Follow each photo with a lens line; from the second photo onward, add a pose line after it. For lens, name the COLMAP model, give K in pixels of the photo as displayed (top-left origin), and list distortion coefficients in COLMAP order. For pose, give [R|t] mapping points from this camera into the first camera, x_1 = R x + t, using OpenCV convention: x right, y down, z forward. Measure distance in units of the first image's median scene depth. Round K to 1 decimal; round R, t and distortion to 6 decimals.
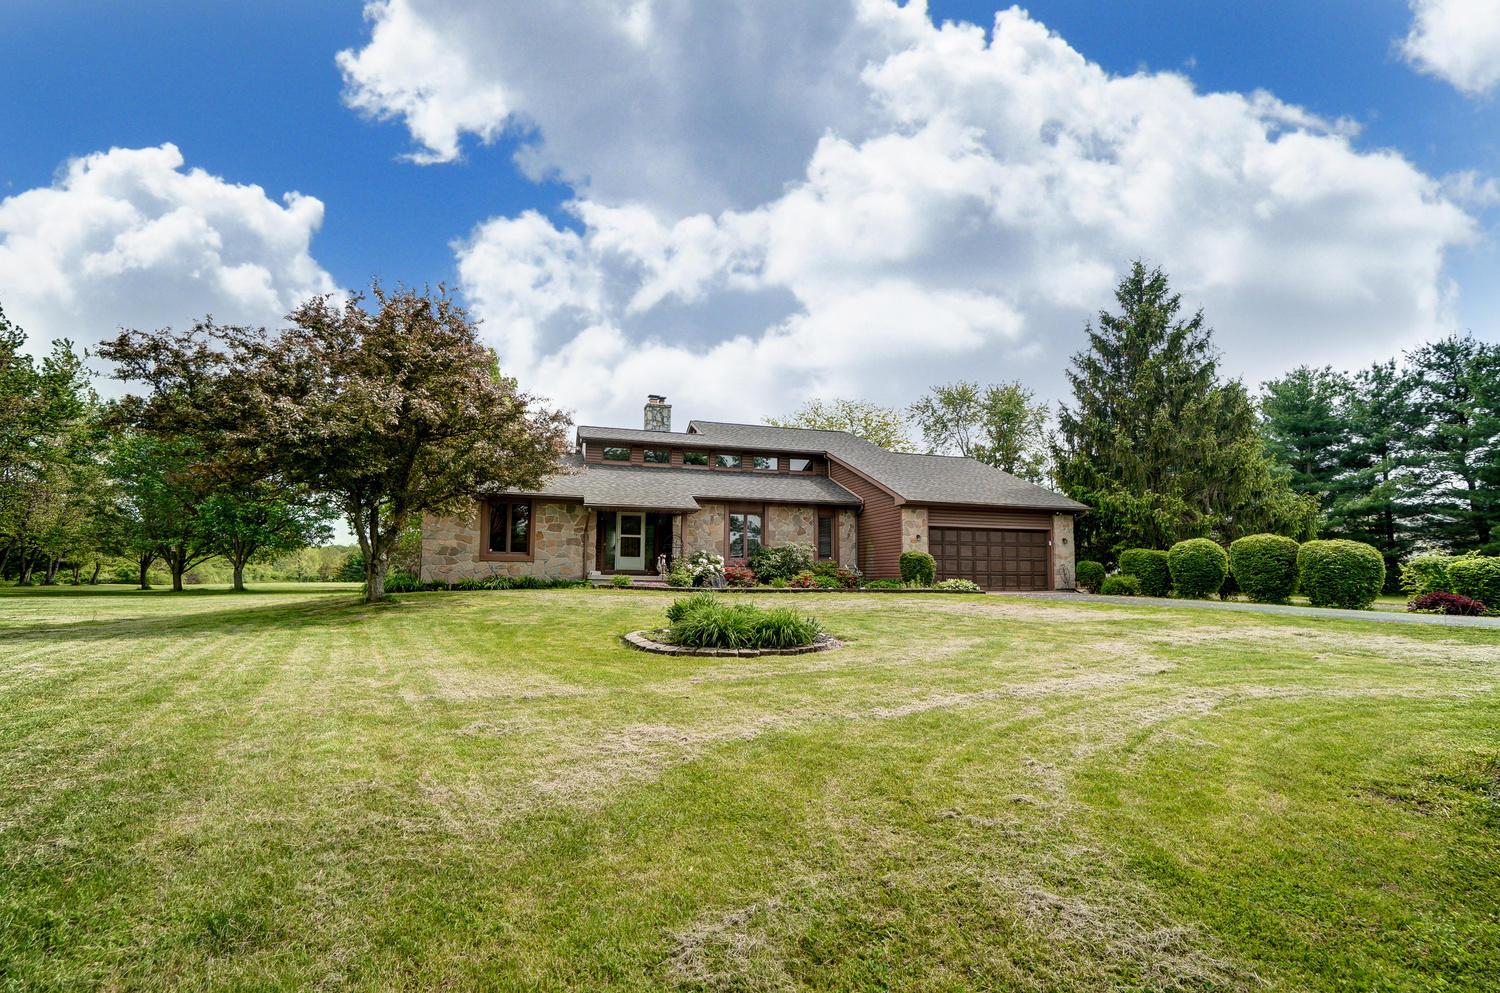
lens RADIAL K [[654.3, 0, 750.0], [0, 654.3, 496.5], [0, 0, 1]] dist [-0.000072, -0.000002]
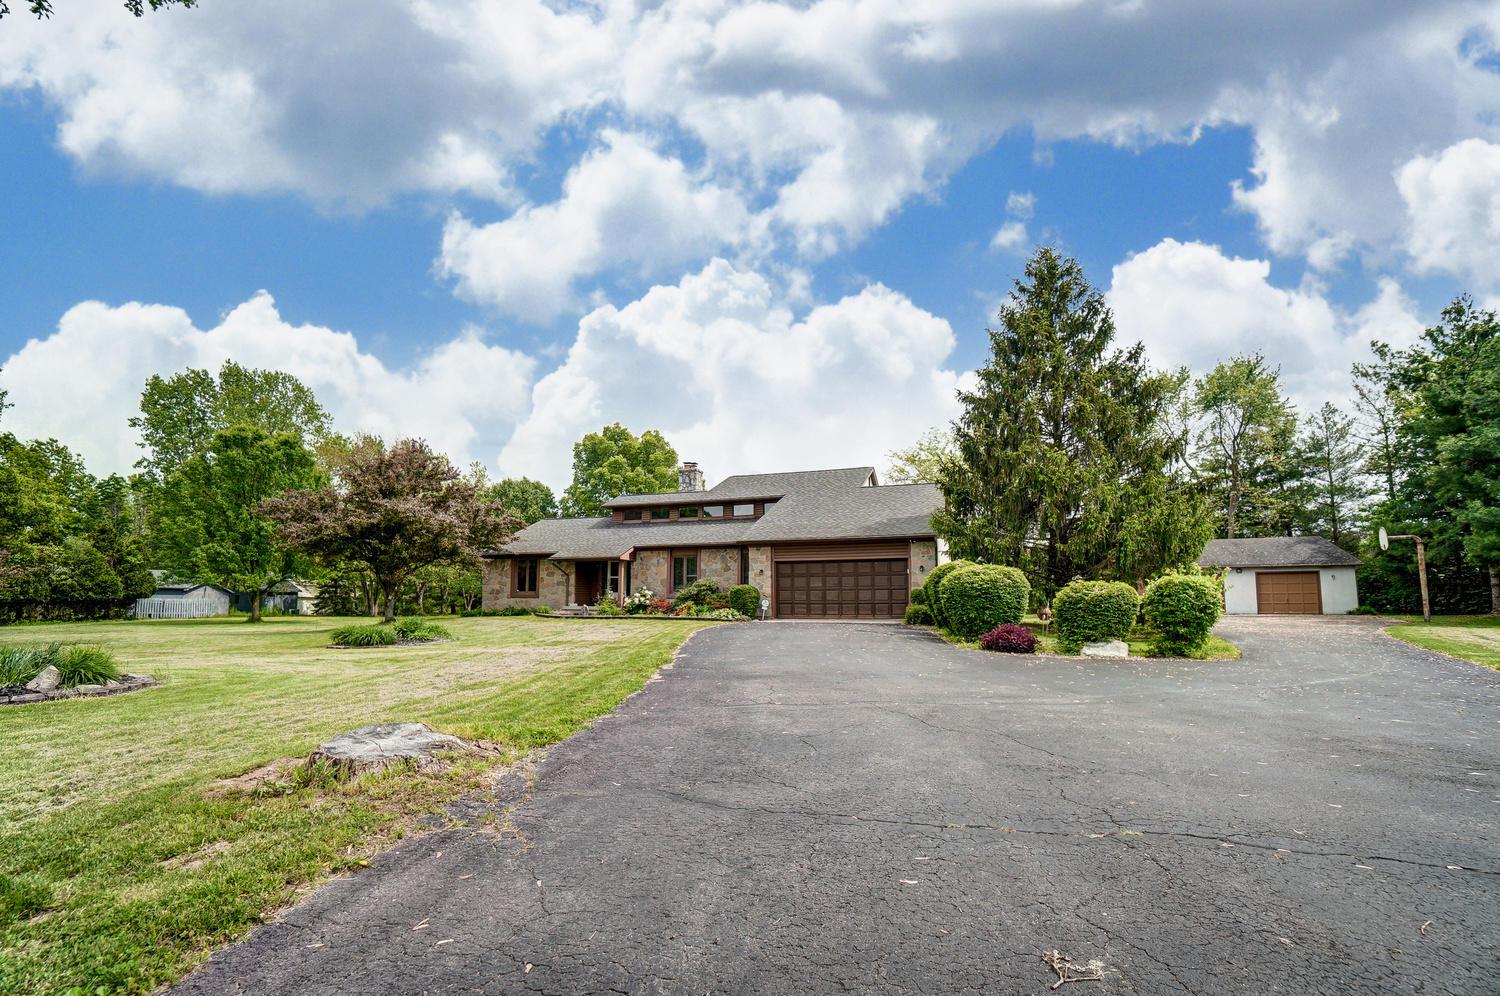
lens RADIAL K [[654.3, 0, 750.0], [0, 654.3, 498.0], [0, 0, 1]] dist [-0.000072, -0.000002]
pose [[0.824335, -0.098707, -0.557431, 0.862292], [0.074718, 0.995038, -0.065703, 0.006734], [0.561150, 0.012512, 0.827620, 0.026341]]
